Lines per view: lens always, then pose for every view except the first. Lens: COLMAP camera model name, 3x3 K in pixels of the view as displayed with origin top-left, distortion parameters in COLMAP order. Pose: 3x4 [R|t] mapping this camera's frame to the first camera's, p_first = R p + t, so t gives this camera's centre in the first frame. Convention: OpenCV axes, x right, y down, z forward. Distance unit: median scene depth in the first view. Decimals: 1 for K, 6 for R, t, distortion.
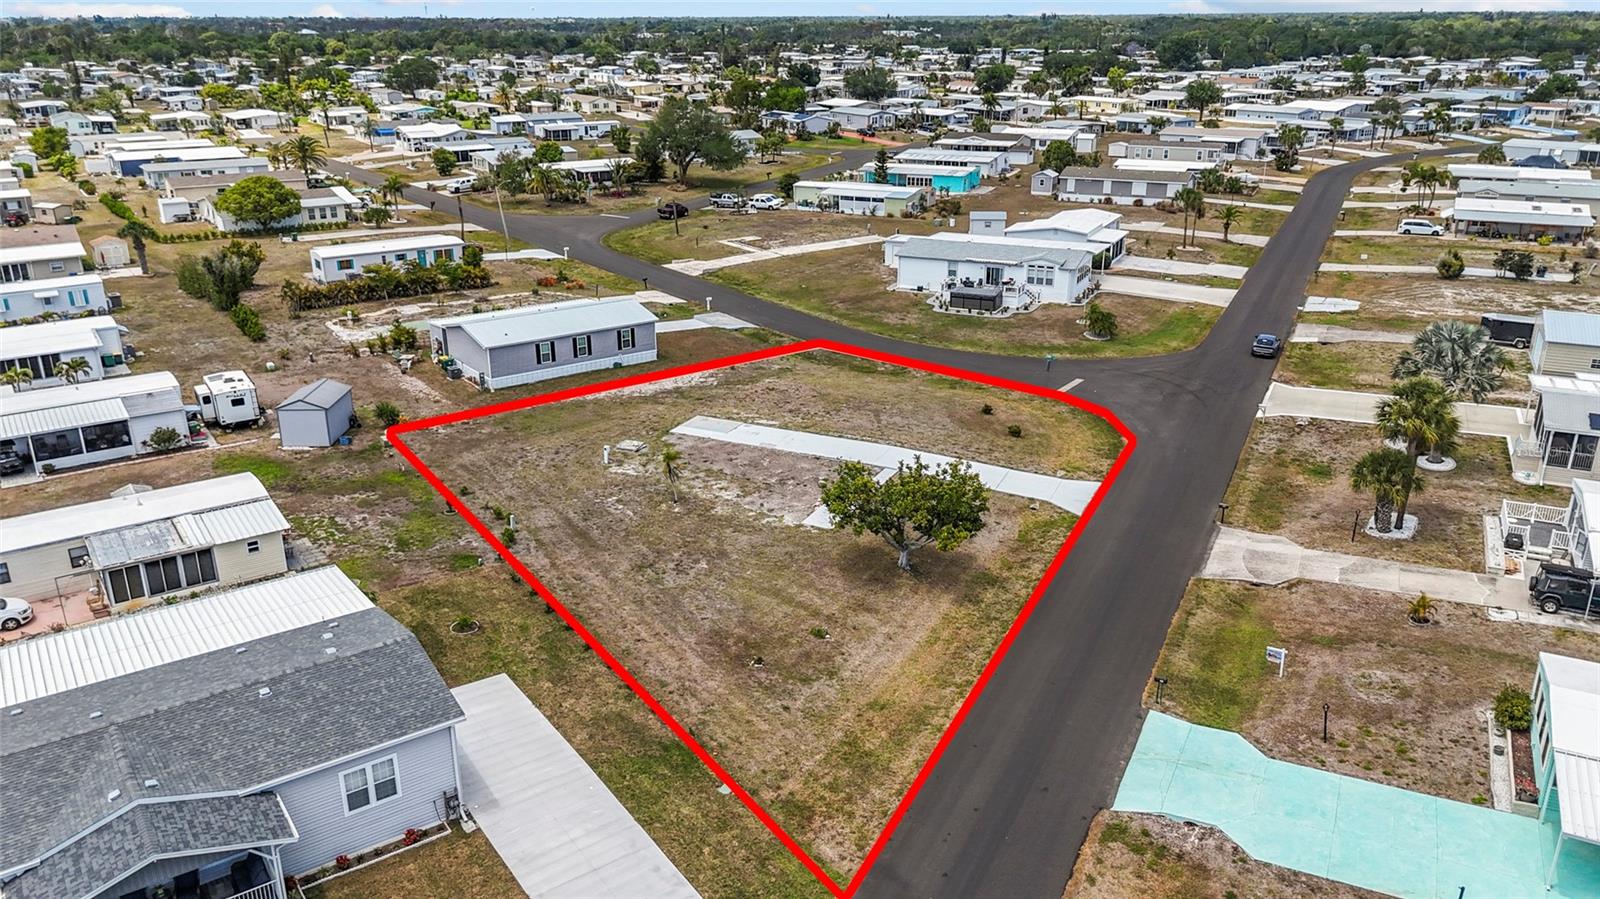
lens RADIAL K [[1178.7, 0, 798.3], [0, 1178.7, 449.9], [0, 0, 1]] dist [0.092730, -0.101565]
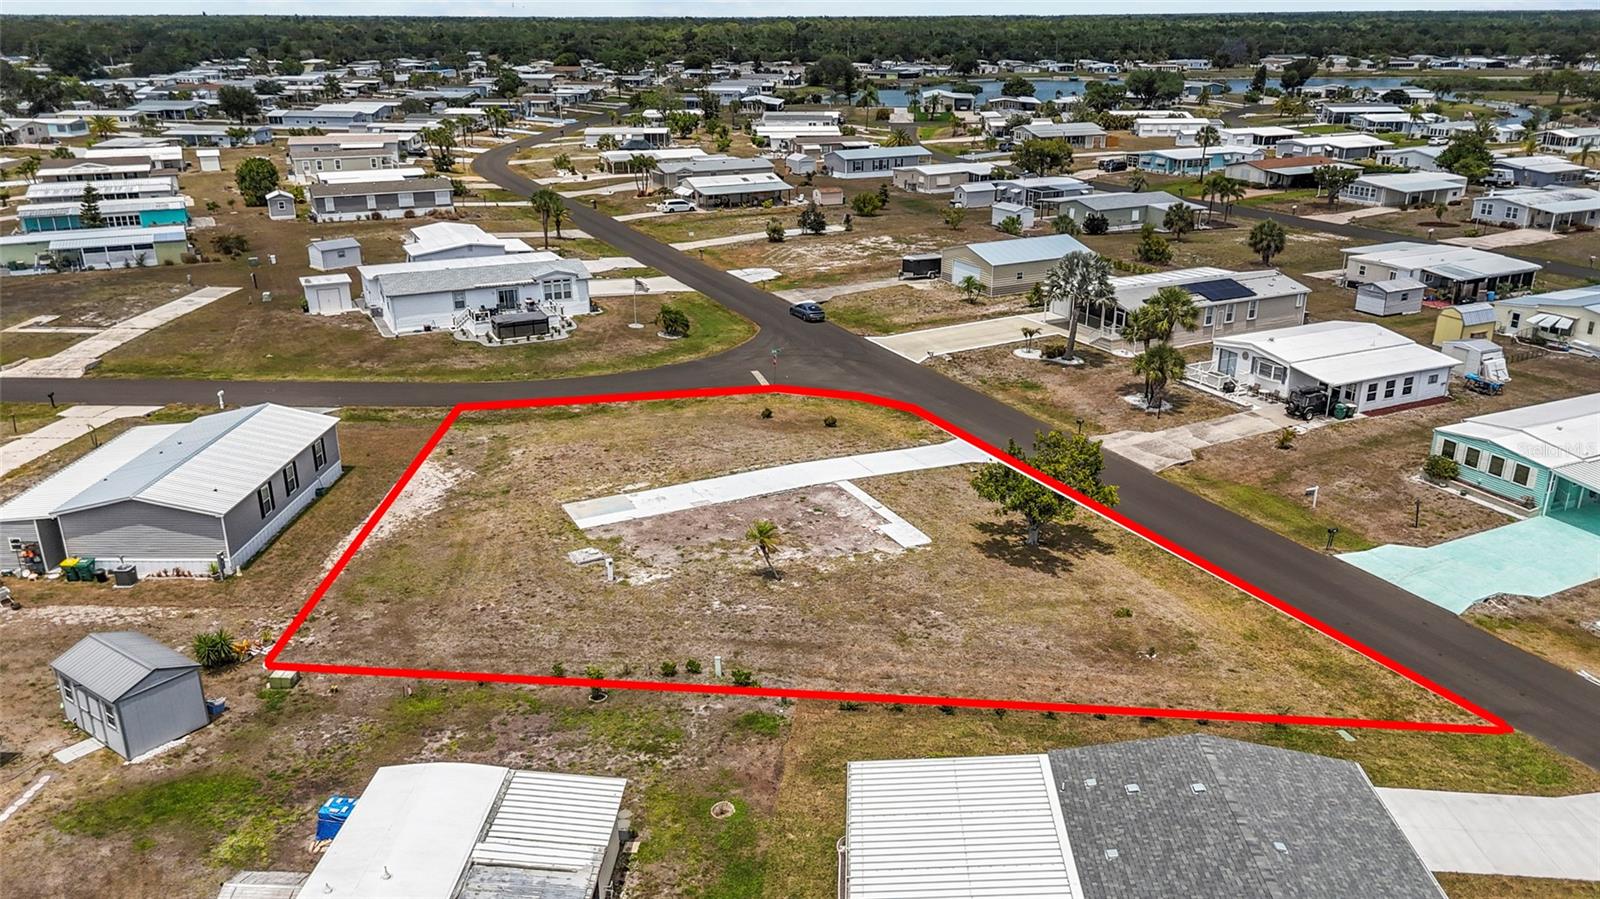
lens RADIAL K [[1178.7, 0, 798.3], [0, 1178.7, 449.9], [0, 0, 1]] dist [0.092730, -0.101565]
pose [[0.616359, -0.269729, 0.739830, -0.645776], [0.271459, 0.954698, 0.121911, -0.134548], [-0.739197, 0.125692, 0.661657, 0.364757]]
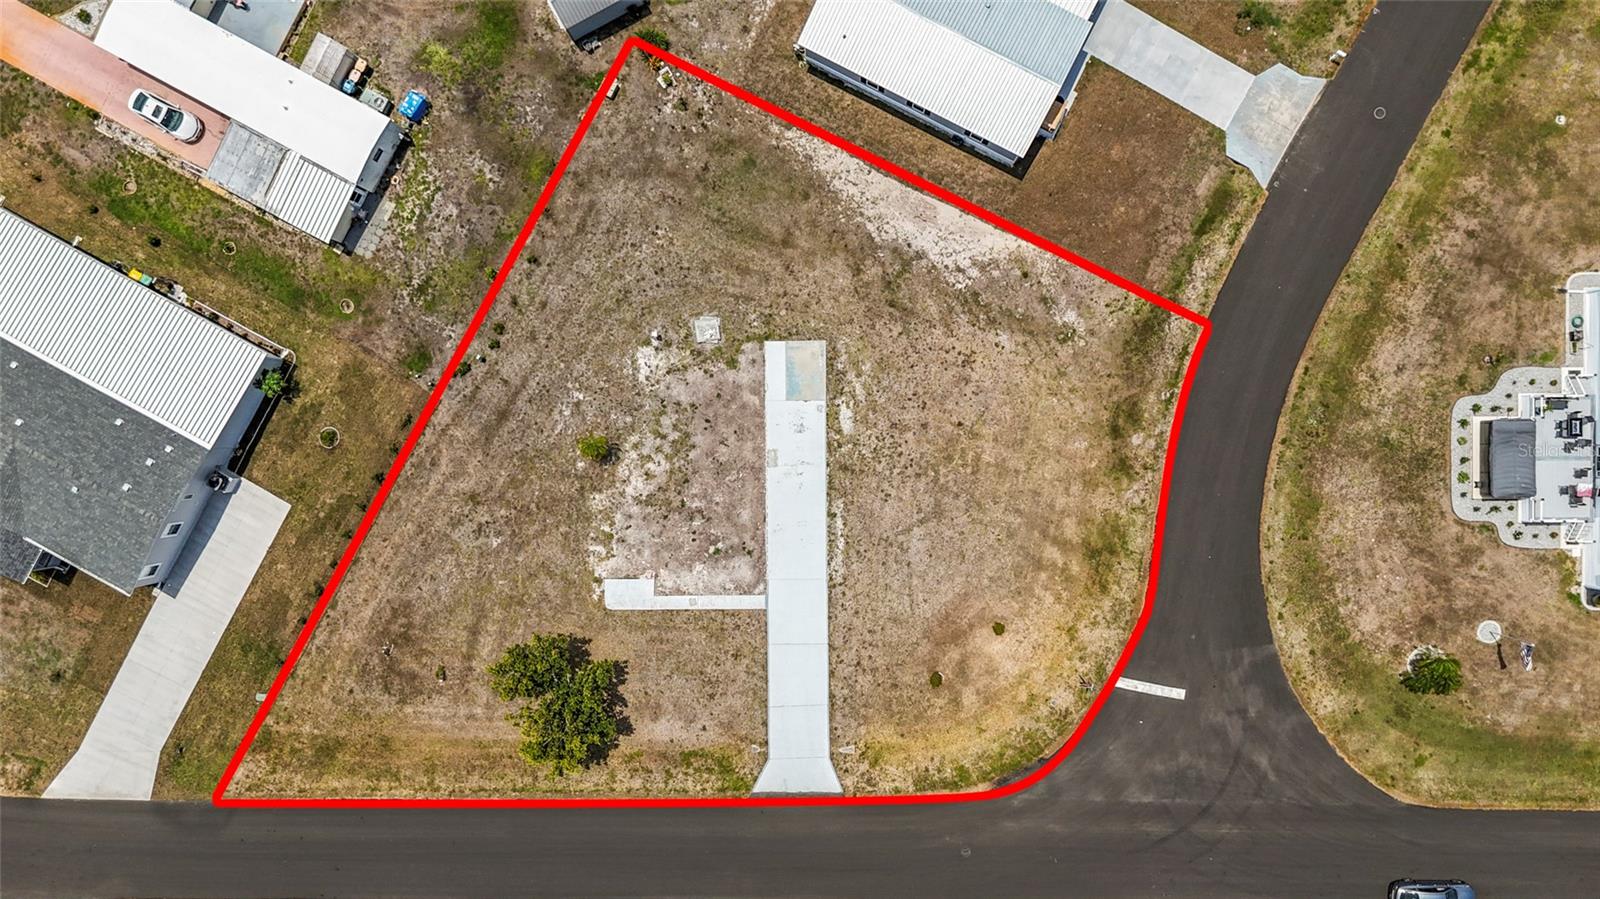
lens RADIAL K [[1178.7, 0, 798.3], [0, 1178.7, 449.9], [0, 0, 1]] dist [0.092730, -0.101565]
pose [[0.441535, 0.897241, -0.002281, -0.021208], [-0.281219, 0.140802, 0.949258, -0.939088], [0.852035, -0.418489, 0.314490, 0.745118]]
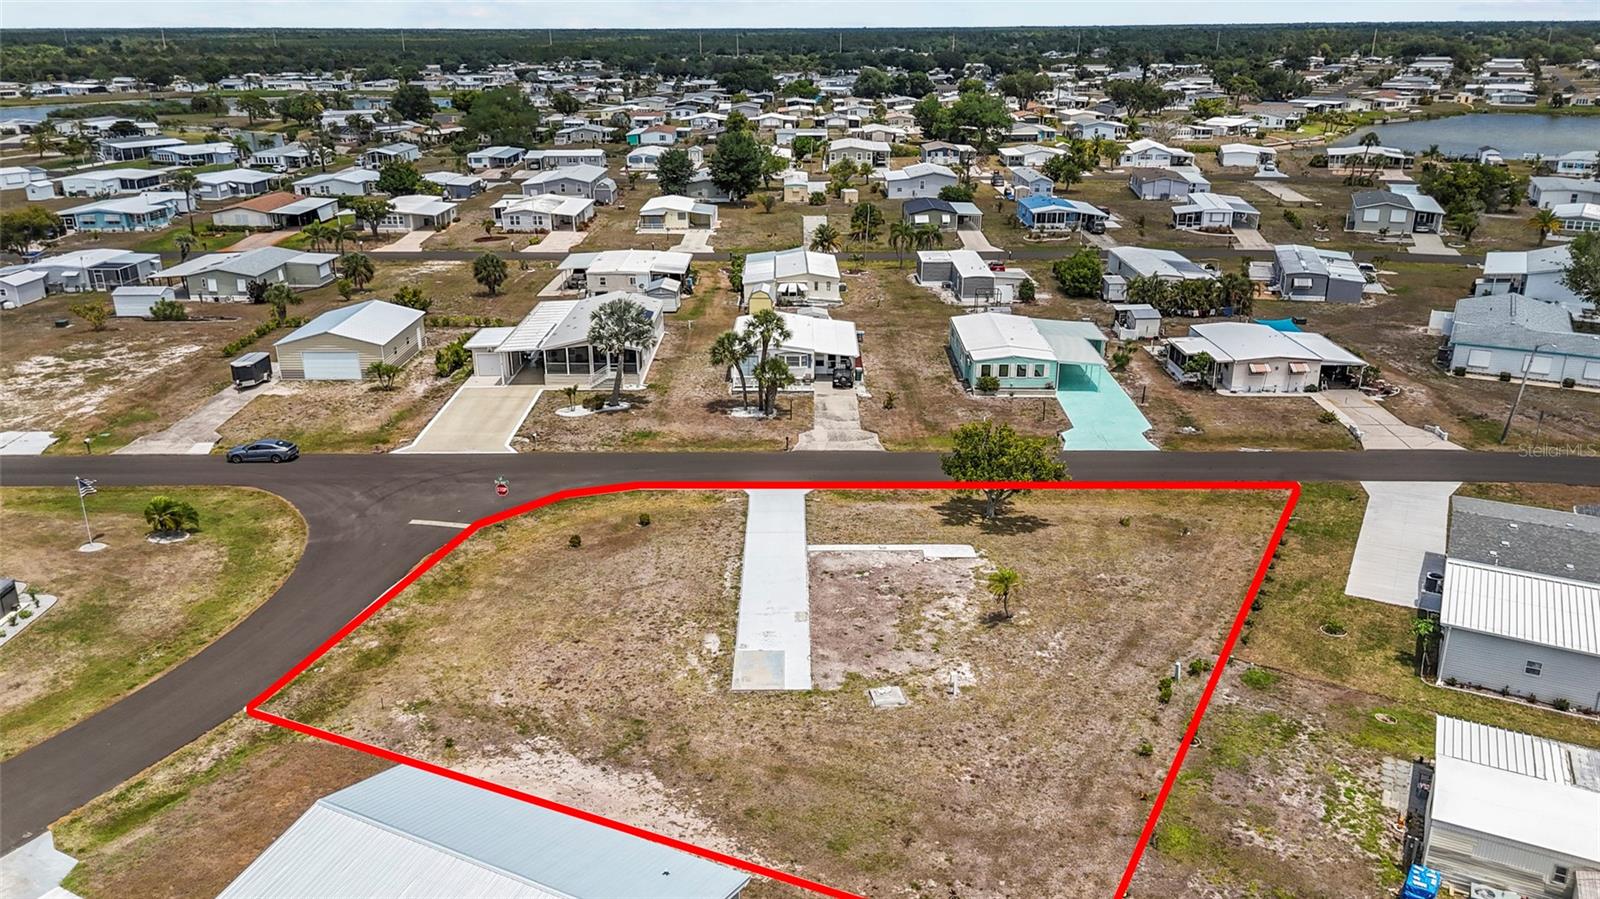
lens RADIAL K [[1178.7, 0, 798.3], [0, 1178.7, 449.9], [0, 0, 1]] dist [0.092730, -0.101565]
pose [[-0.440339, -0.296940, 0.847307, -0.705274], [0.314342, 0.833007, 0.455290, -0.488493], [-0.841006, 0.466826, -0.273464, 1.207850]]
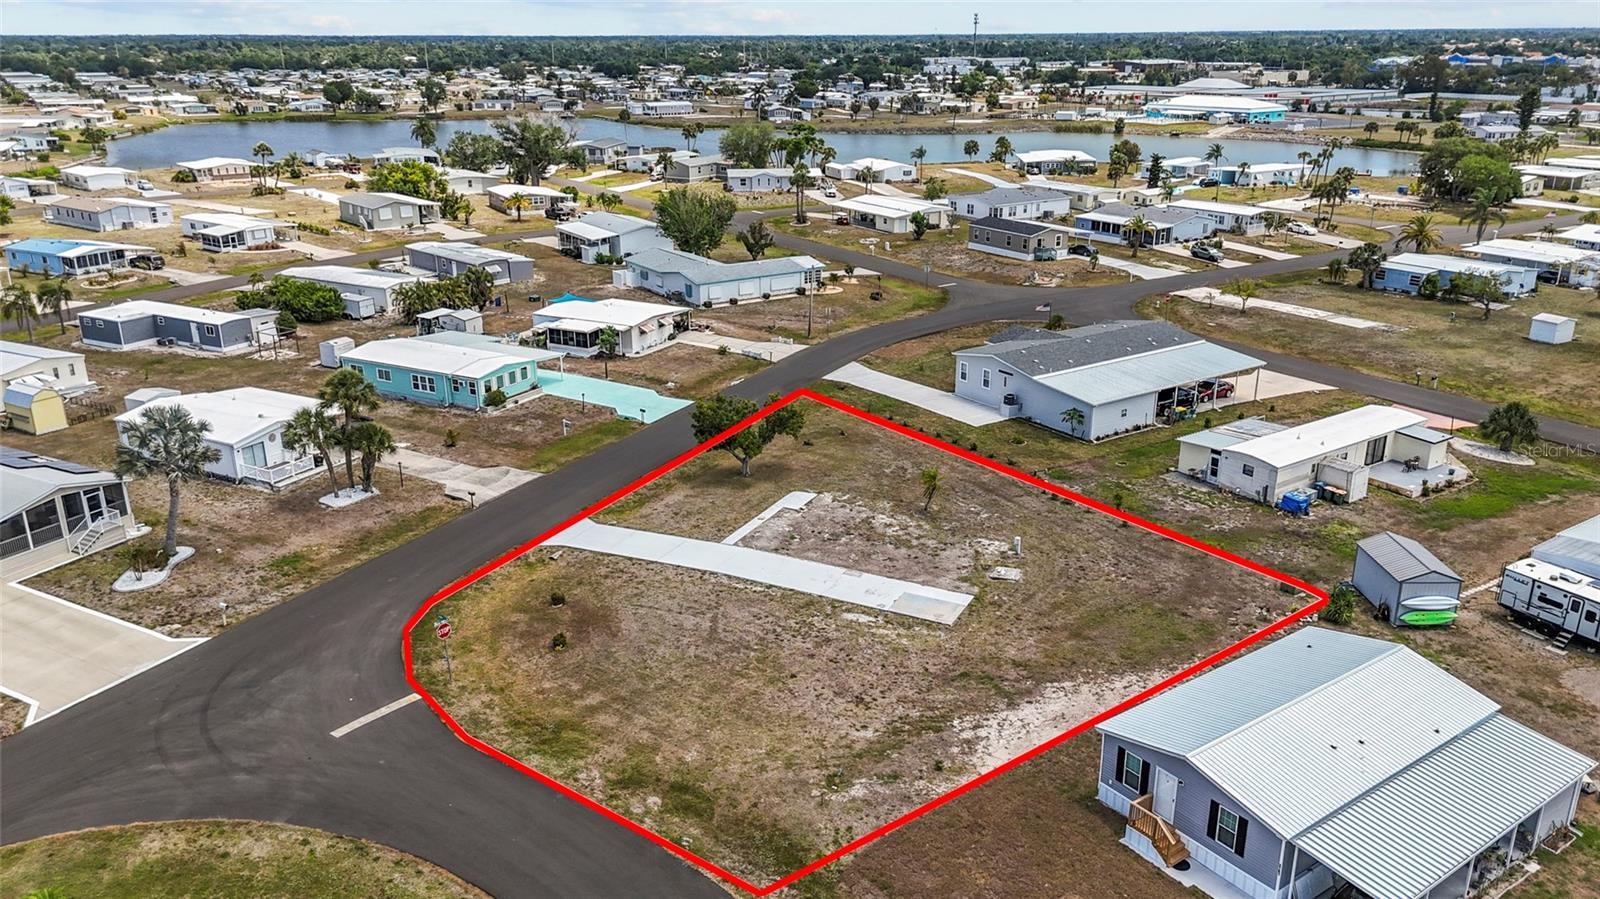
lens RADIAL K [[1178.7, 0, 798.3], [0, 1178.7, 449.9], [0, 0, 1]] dist [0.092730, -0.101565]
pose [[-0.999738, -0.000668, 0.022889, -0.004725], [0.014015, 0.772632, 0.634699, -0.667410], [-0.018109, 0.634854, -0.772420, 1.685215]]
